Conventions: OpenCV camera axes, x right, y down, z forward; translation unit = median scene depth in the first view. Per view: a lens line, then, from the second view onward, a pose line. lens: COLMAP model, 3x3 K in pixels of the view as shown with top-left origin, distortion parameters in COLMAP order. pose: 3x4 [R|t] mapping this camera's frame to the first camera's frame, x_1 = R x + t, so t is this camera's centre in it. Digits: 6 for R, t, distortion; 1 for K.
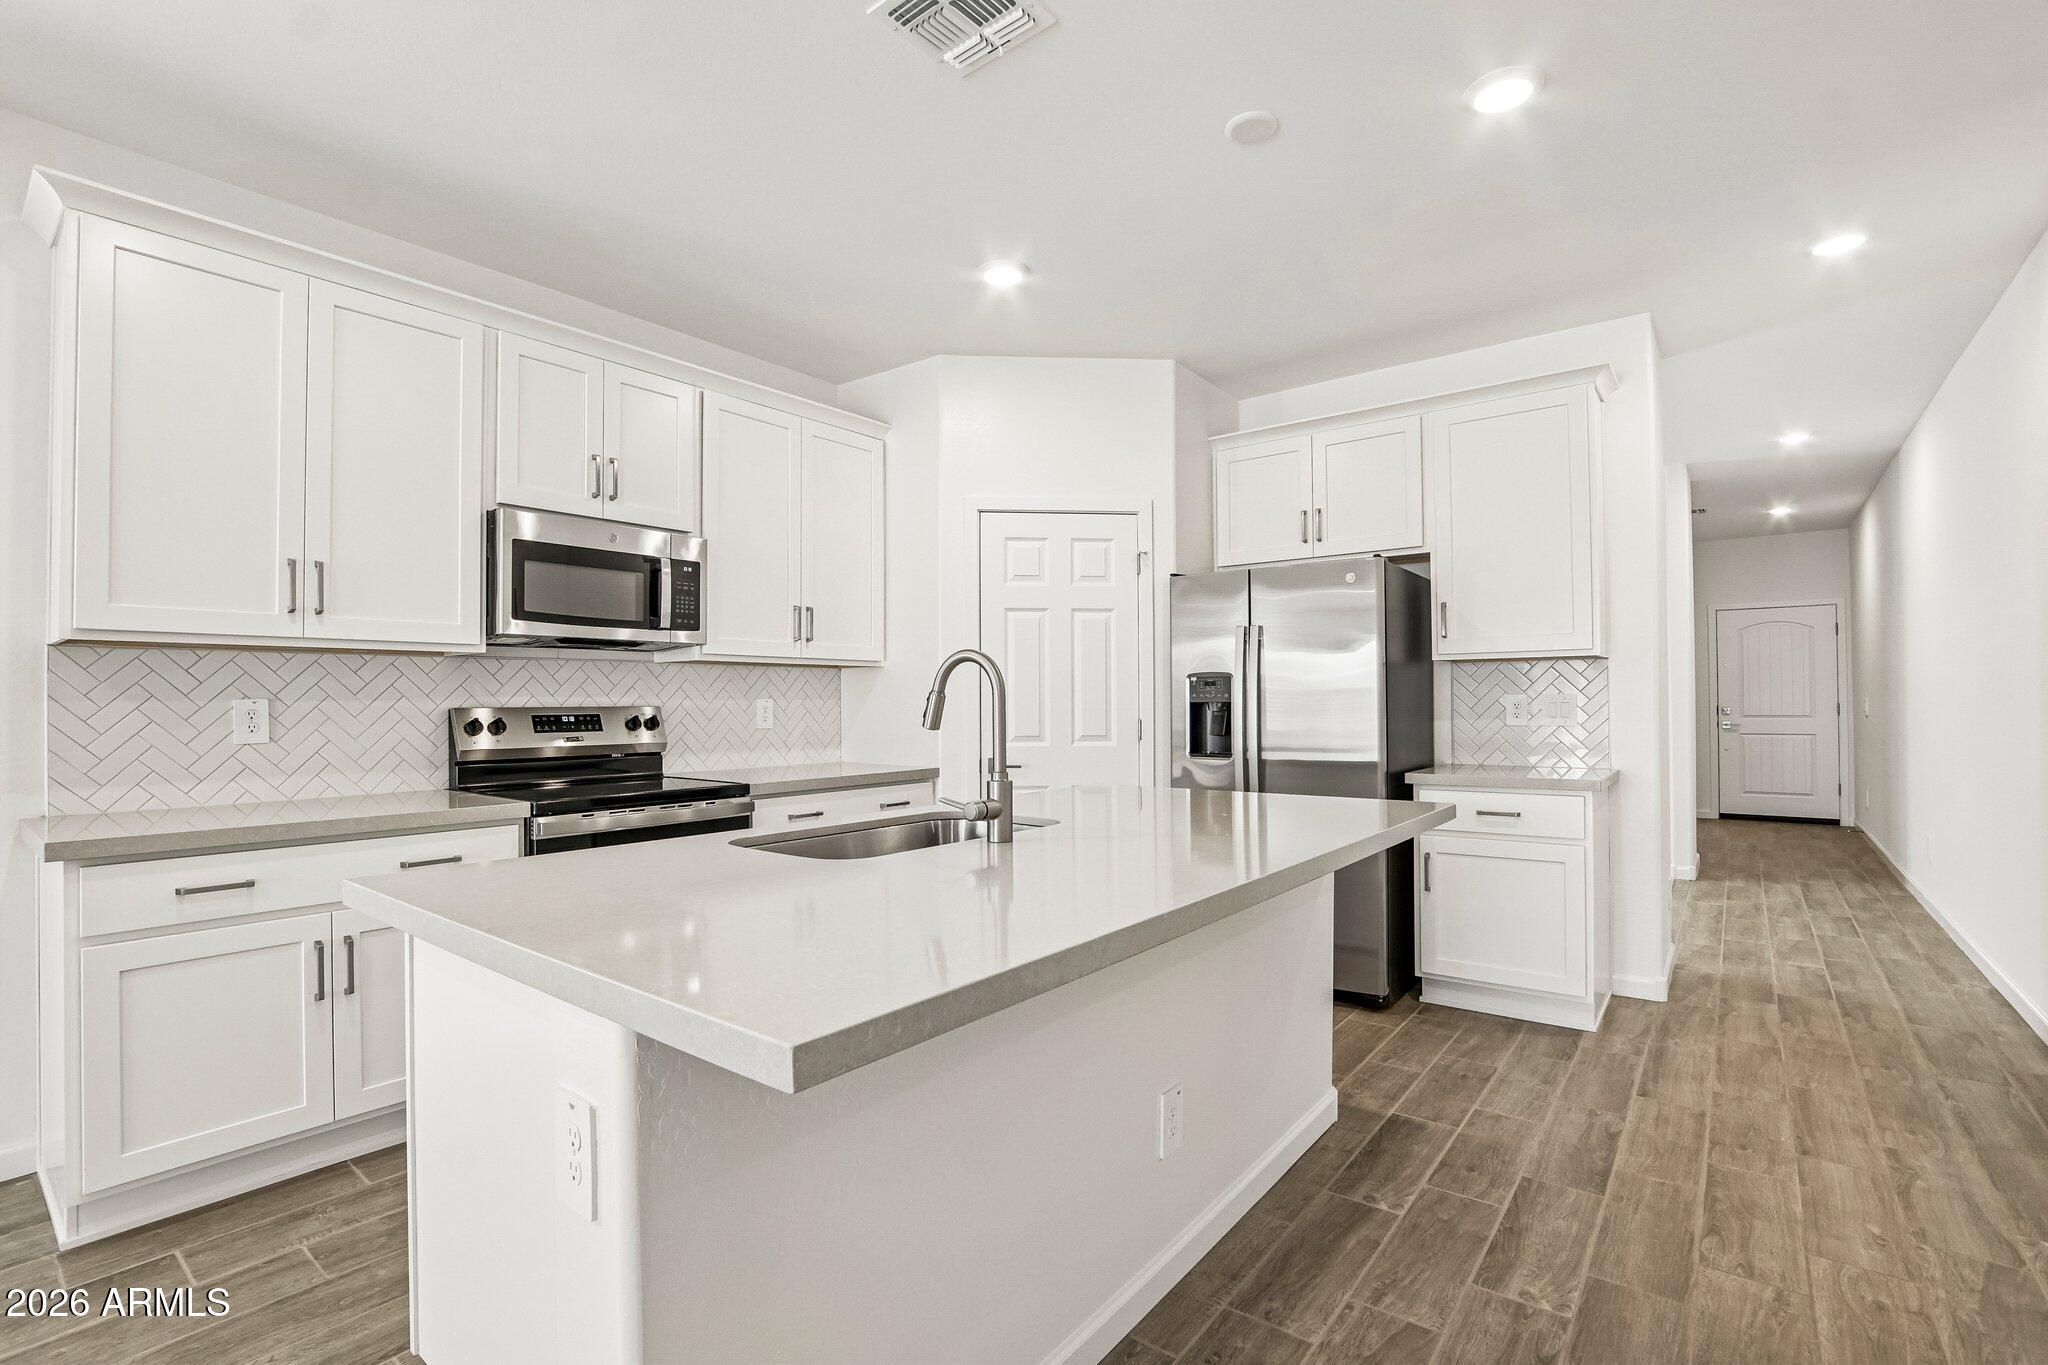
lens RADIAL K [[942.7, 0, 1005.3], [0, 942.7, 685.2], [0, 0, 1]] dist [-0.030306, 0.001558]
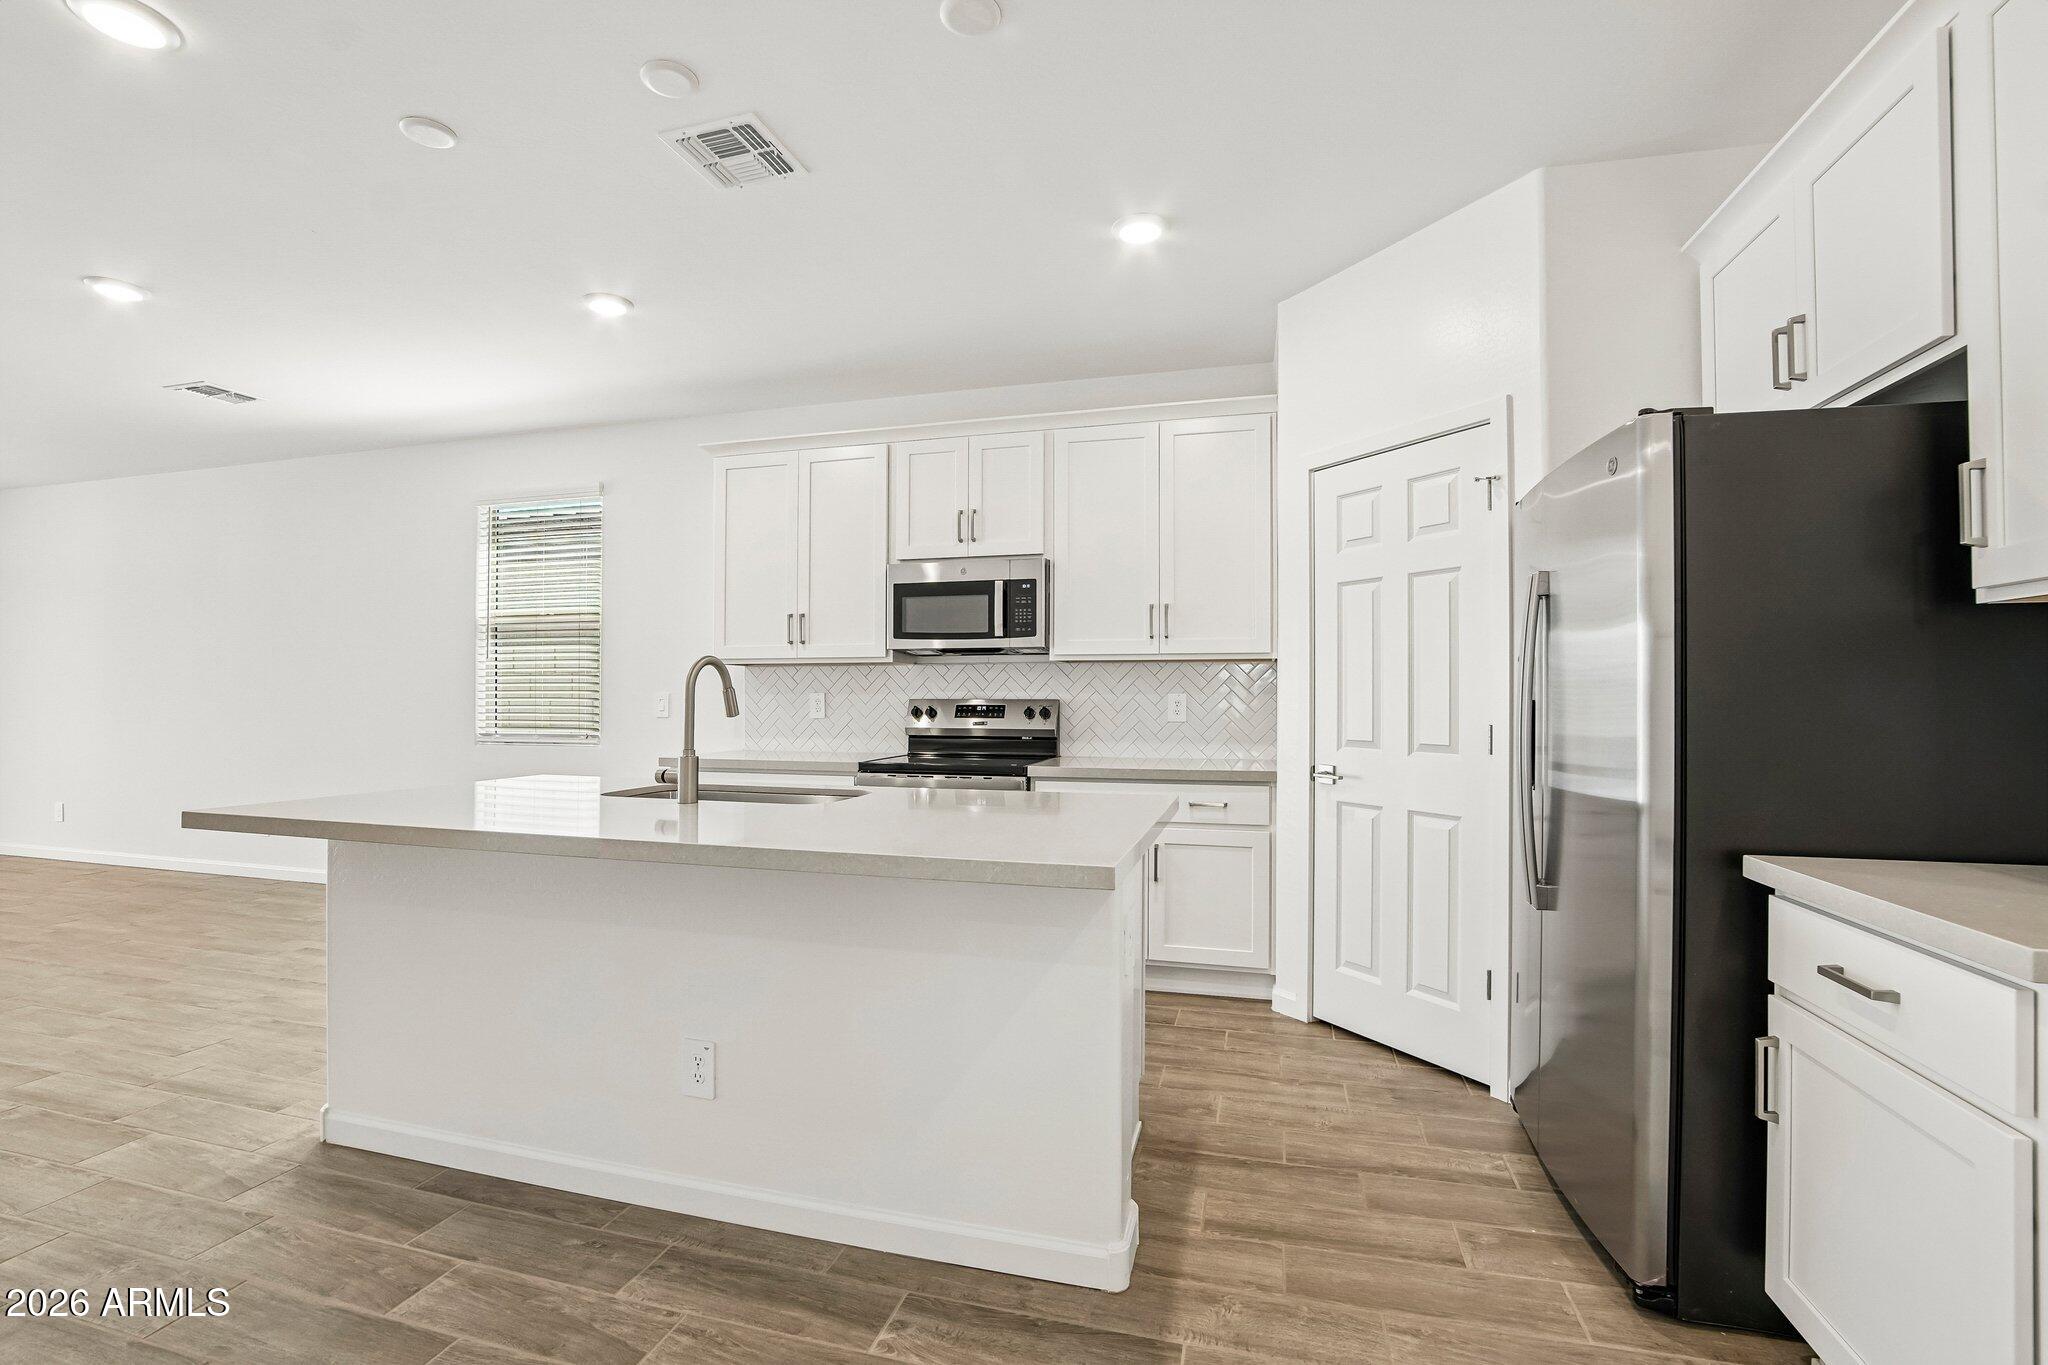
lens RADIAL K [[923.4, 0, 1017.4], [0, 923.4, 692.4], [0, 0, 1]] dist [-0.029653, 0.000734]
pose [[0.385127, 0.002154, -0.922861, 0.795491], [0.012883, 0.999887, 0.007711, 0.004437], [0.922774, -0.014859, 0.385056, 0.555533]]
